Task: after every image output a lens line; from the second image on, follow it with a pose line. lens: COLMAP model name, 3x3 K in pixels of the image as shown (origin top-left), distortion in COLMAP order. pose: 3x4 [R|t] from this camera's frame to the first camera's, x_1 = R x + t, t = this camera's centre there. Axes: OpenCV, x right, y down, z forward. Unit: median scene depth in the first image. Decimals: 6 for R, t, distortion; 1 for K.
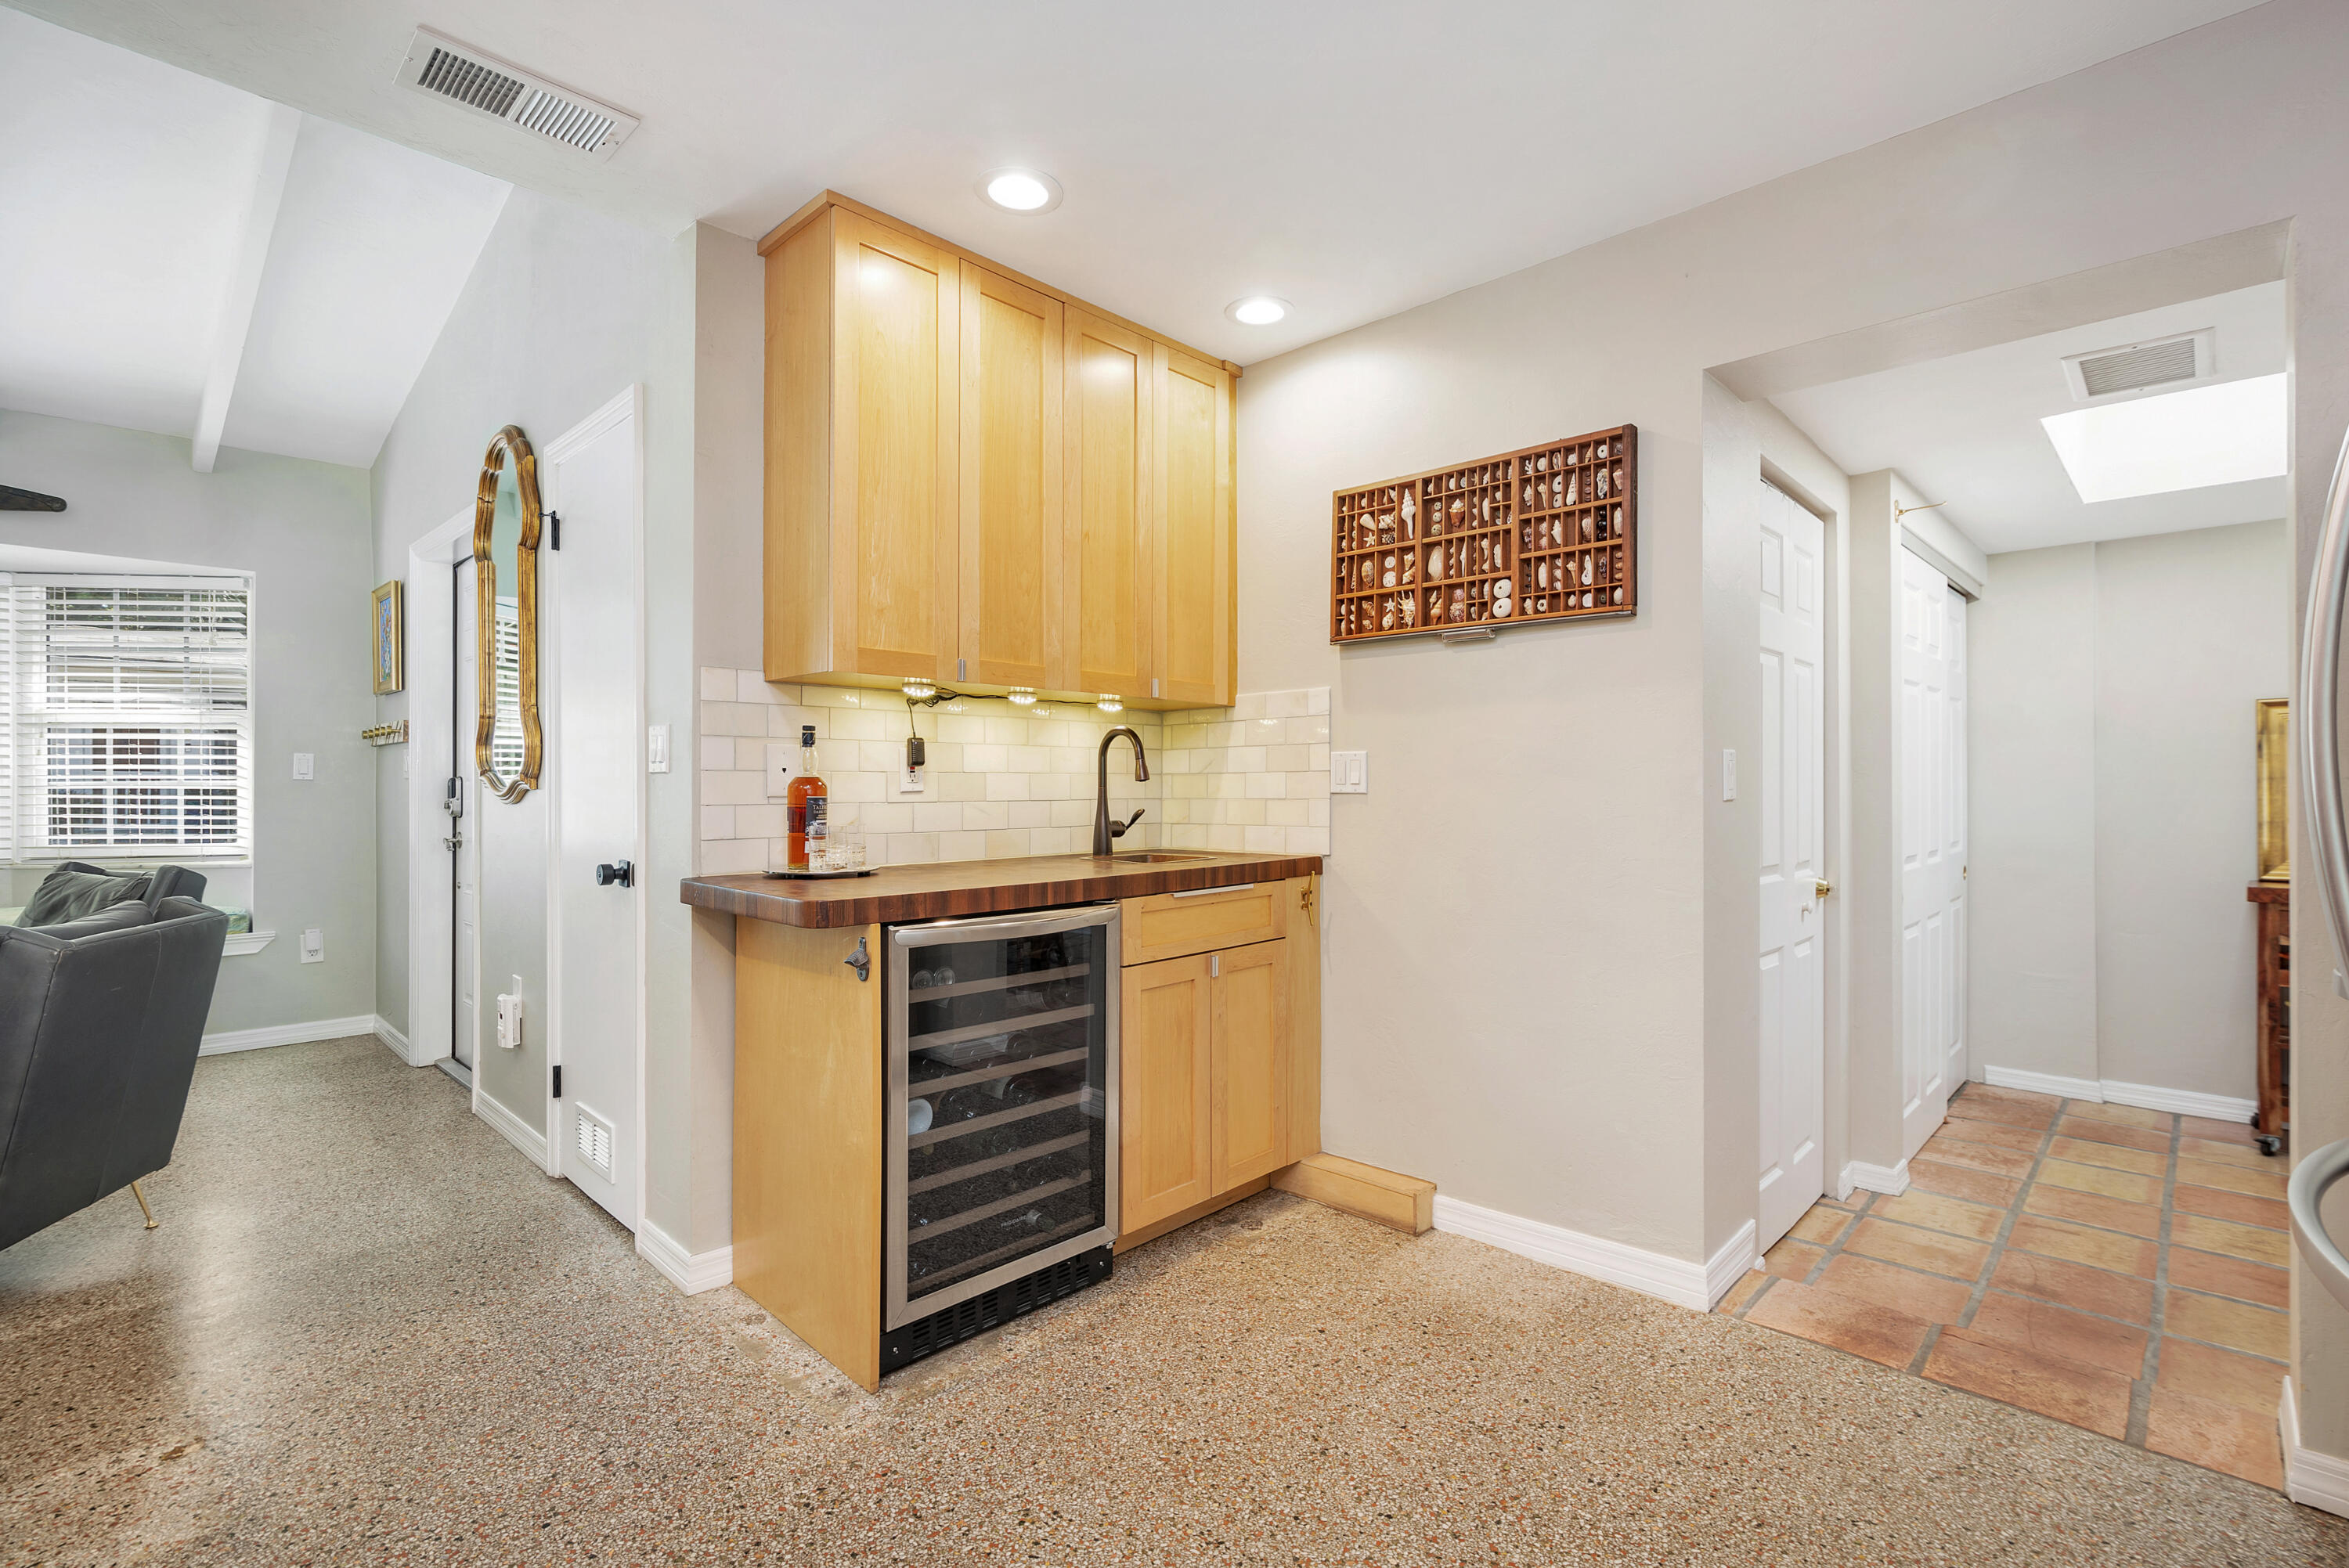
lens RADIAL K [[1069.8, 0, 1168.4], [0, 1069.8, 781.6], [0, 0, 1]] dist [-0.002580, 0.000534]
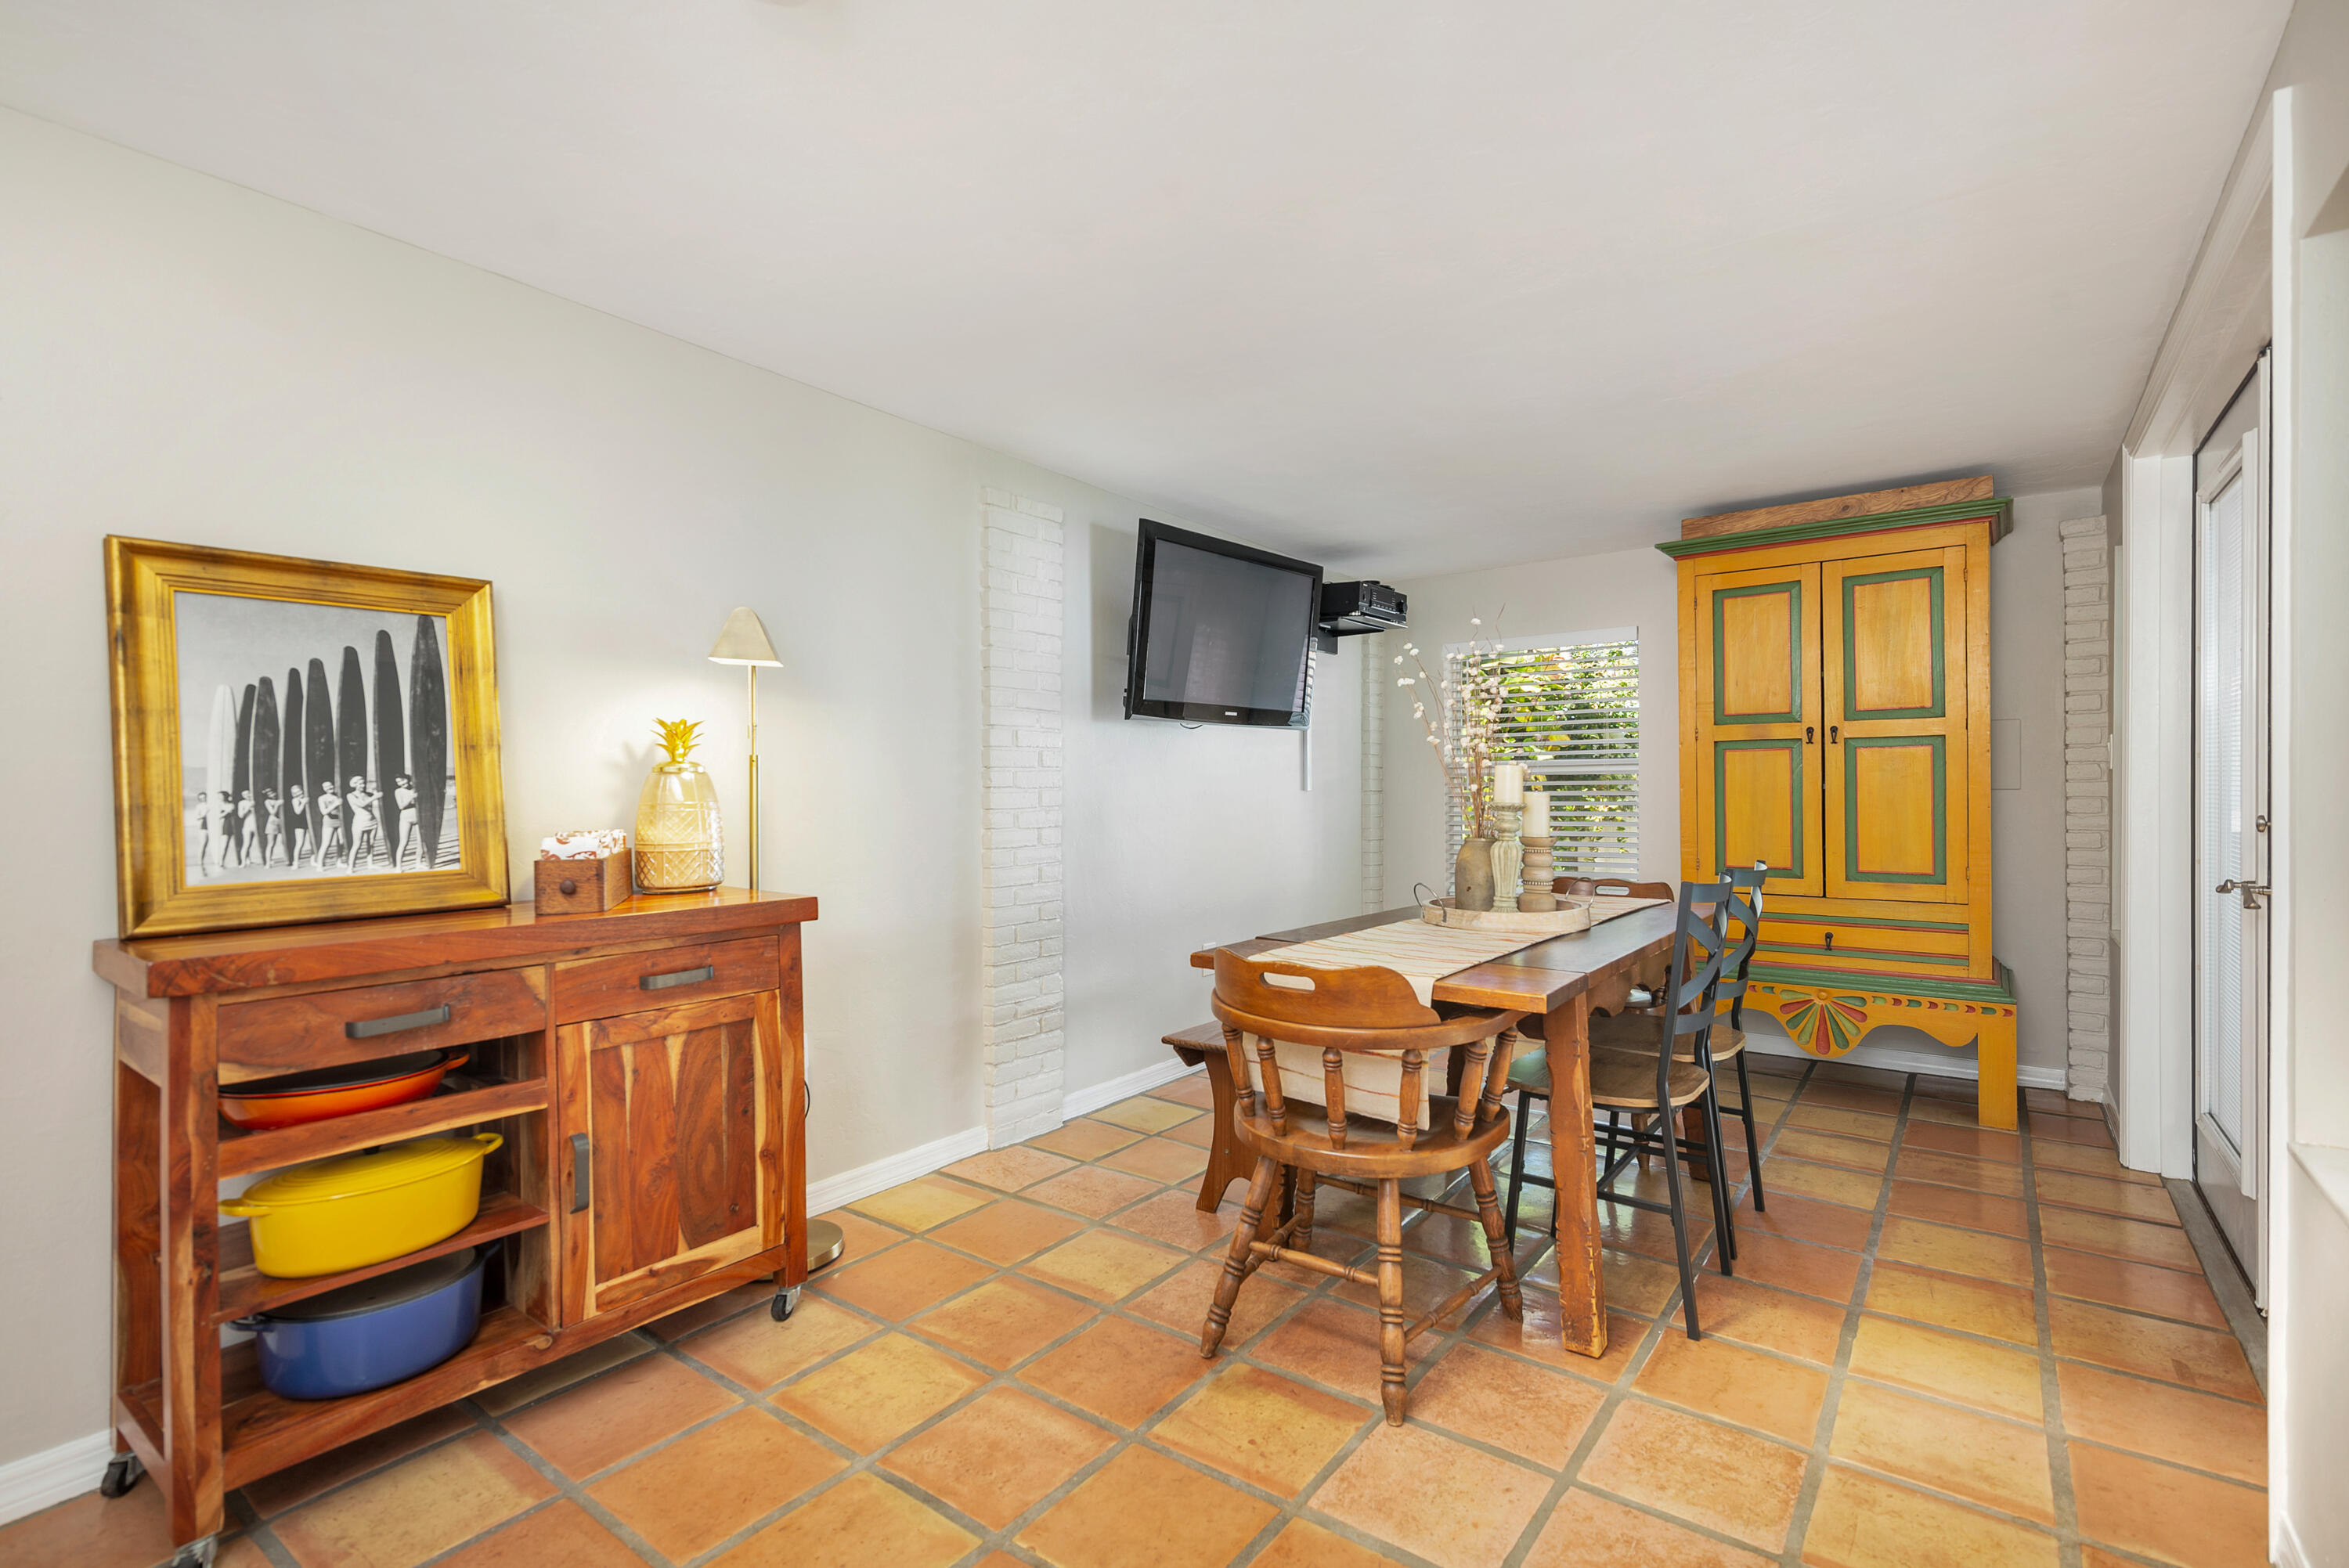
lens RADIAL K [[1069.8, 0, 1190.0], [0, 1069.8, 794.2], [0, 0, 1]] dist [-0.002580, 0.000534]
pose [[-0.144135, -0.006507, 0.989537, 0.740933], [-0.000464, 0.999979, 0.006508, 0.041886], [-0.989558, 0.000479, -0.144135, 0.893855]]
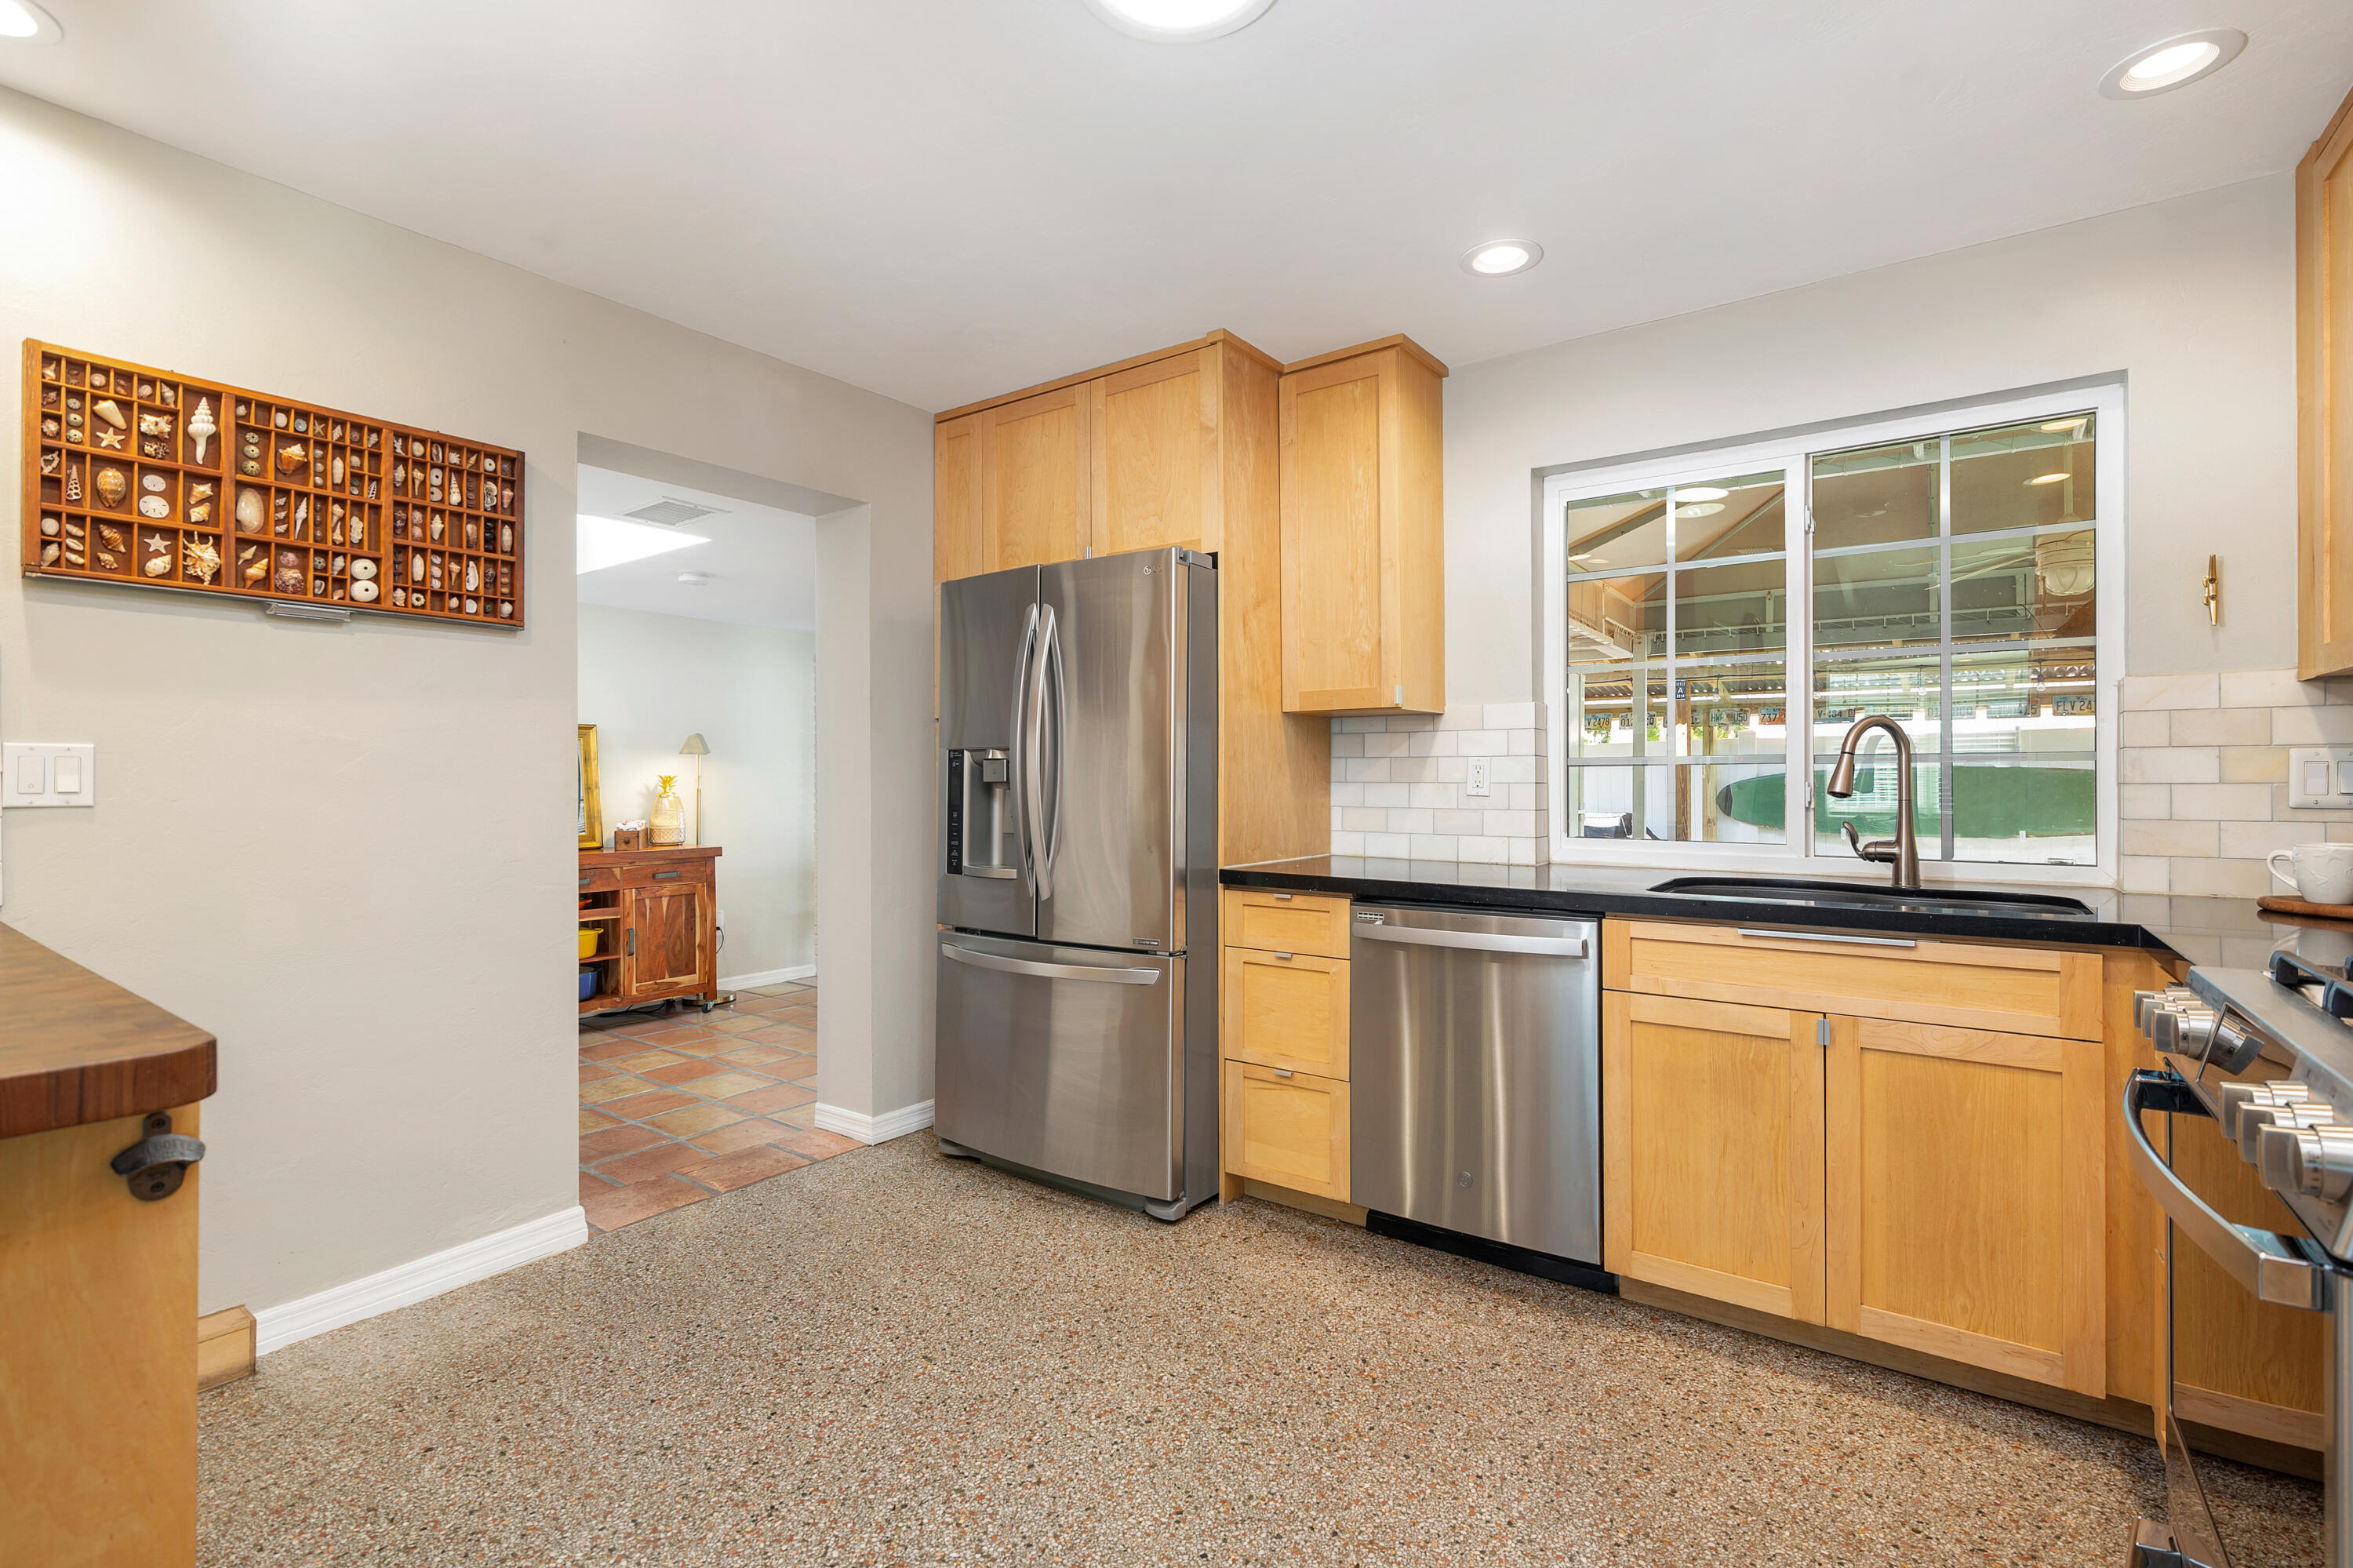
lens RADIAL K [[1071.8, 0, 1178.8], [0, 1071.8, 774.4], [0, 0, 1]] dist [-0.002580, 0.000534]
pose [[-0.141254, 0.004279, 0.989964, -0.648405], [-0.003570, 0.999982, -0.004831, -0.009536], [-0.989967, -0.004216, -0.141236, 0.456227]]
